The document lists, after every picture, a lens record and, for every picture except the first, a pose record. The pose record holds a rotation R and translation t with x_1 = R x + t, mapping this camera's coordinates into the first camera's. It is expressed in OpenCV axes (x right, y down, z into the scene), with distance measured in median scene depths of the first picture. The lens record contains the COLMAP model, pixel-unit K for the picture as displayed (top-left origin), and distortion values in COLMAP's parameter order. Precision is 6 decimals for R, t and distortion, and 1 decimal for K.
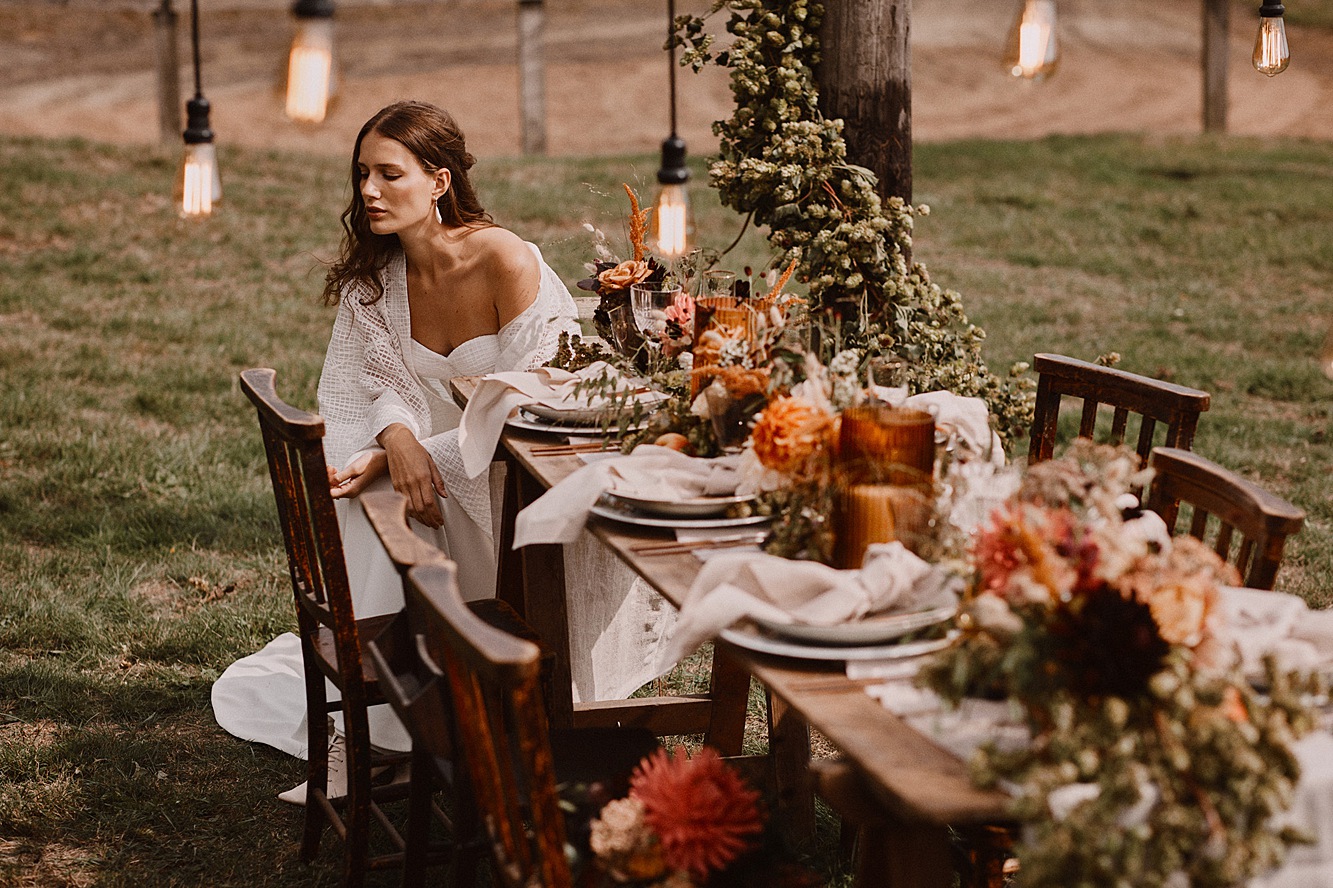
lens RADIAL K [[3076.3, 0, 669.9], [0, 3076.3, 448.8], [0, 0, 1]] dist [0.020223, 0.000000]
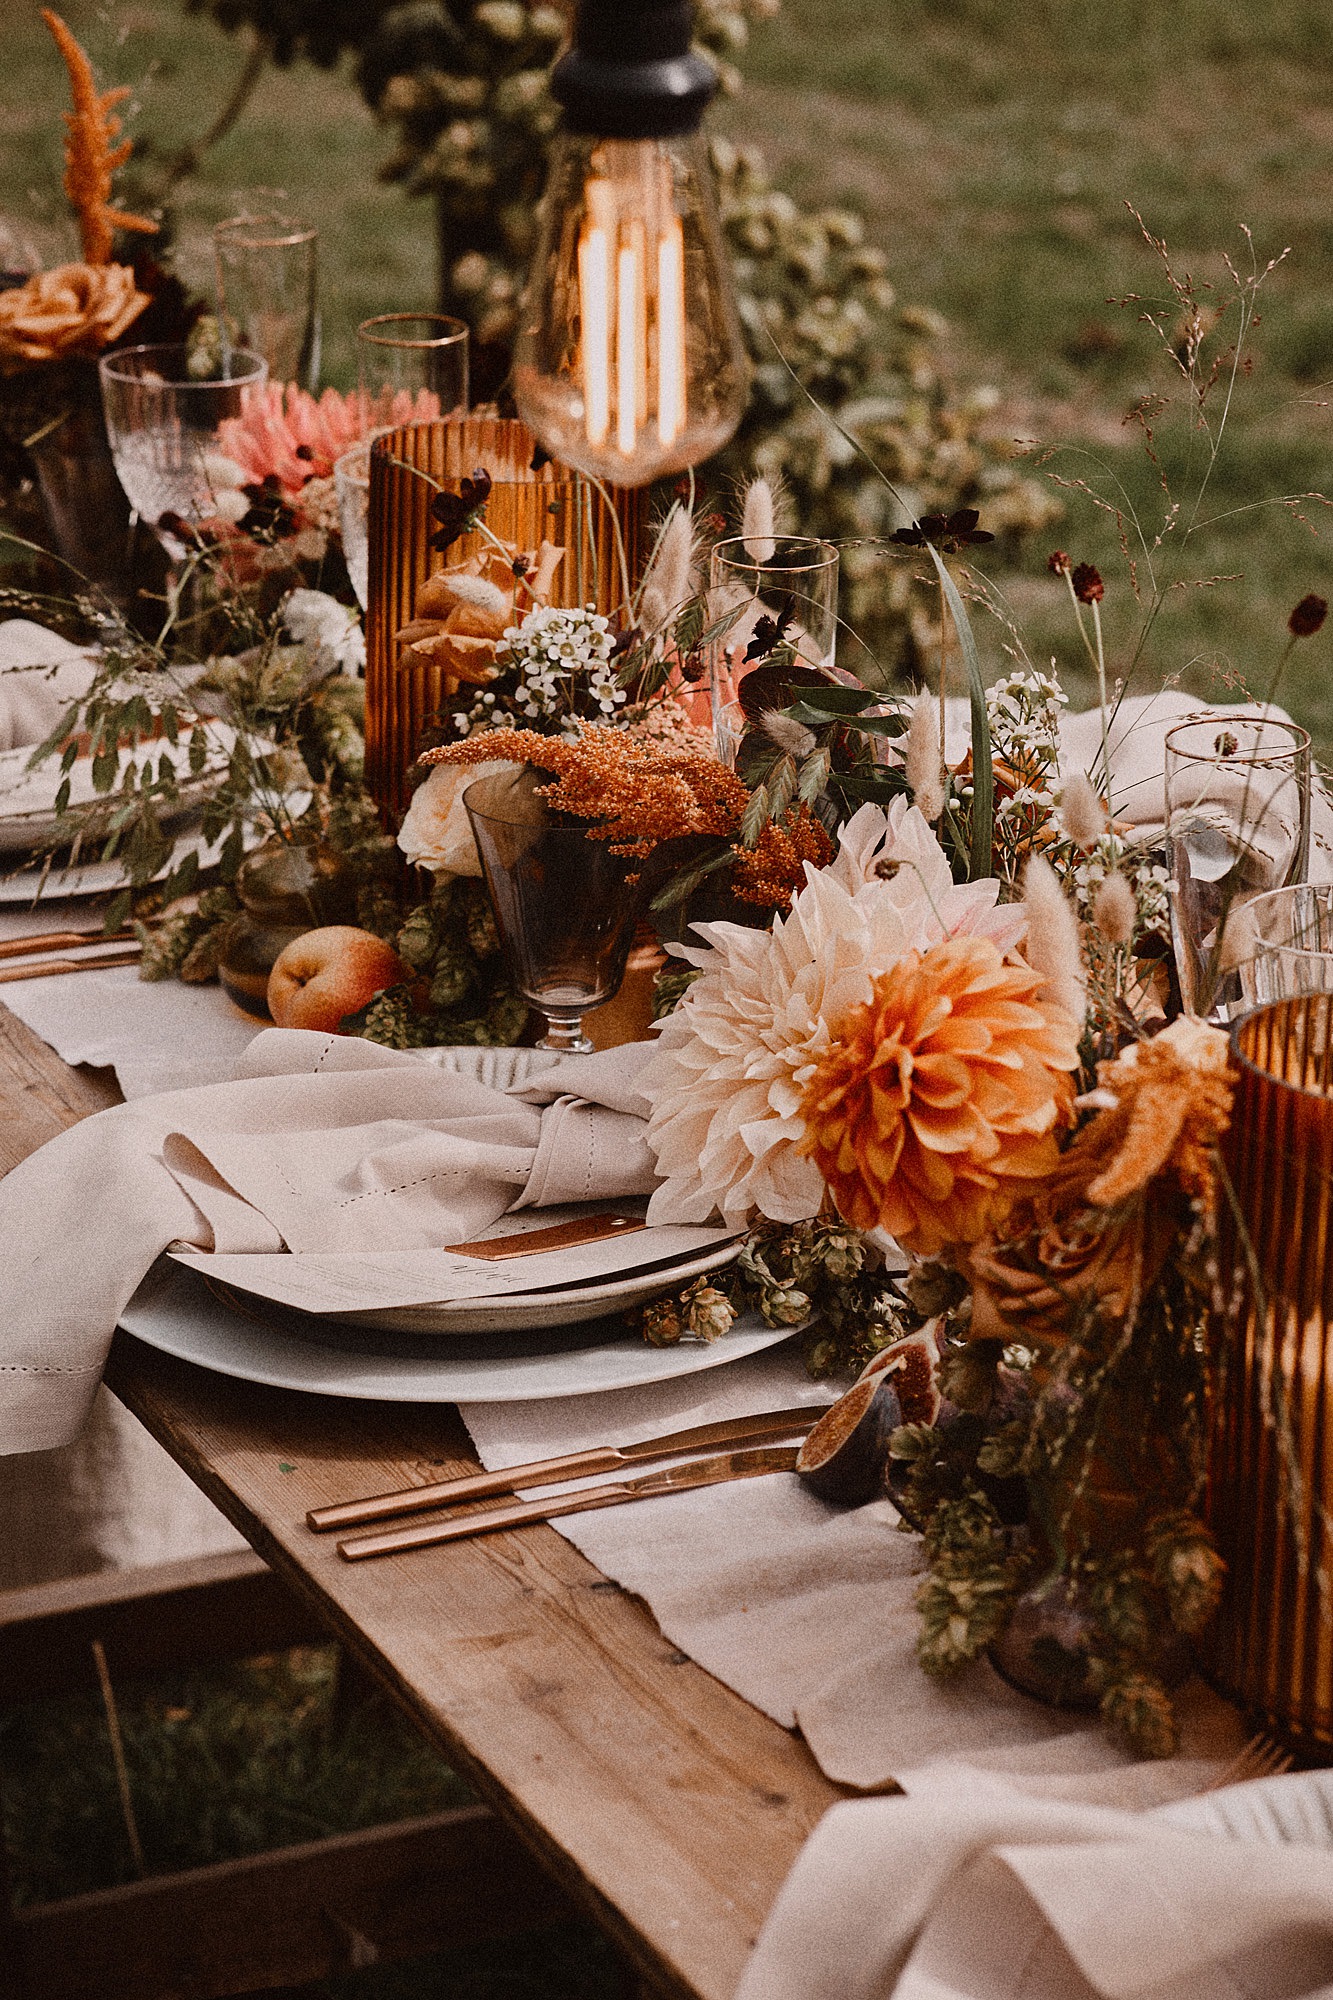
lens RADIAL K [[5355.0, 0, 664.4], [0, 5355.0, 997.1], [0, 0, 1]] dist [0.267975, 0.000000]
pose [[0.988346, -0.056630, 0.141299, -0.038707], [0.039681, 0.991979, 0.120010, -0.055546], [-0.146962, -0.113004, 0.982666, 0.485371]]
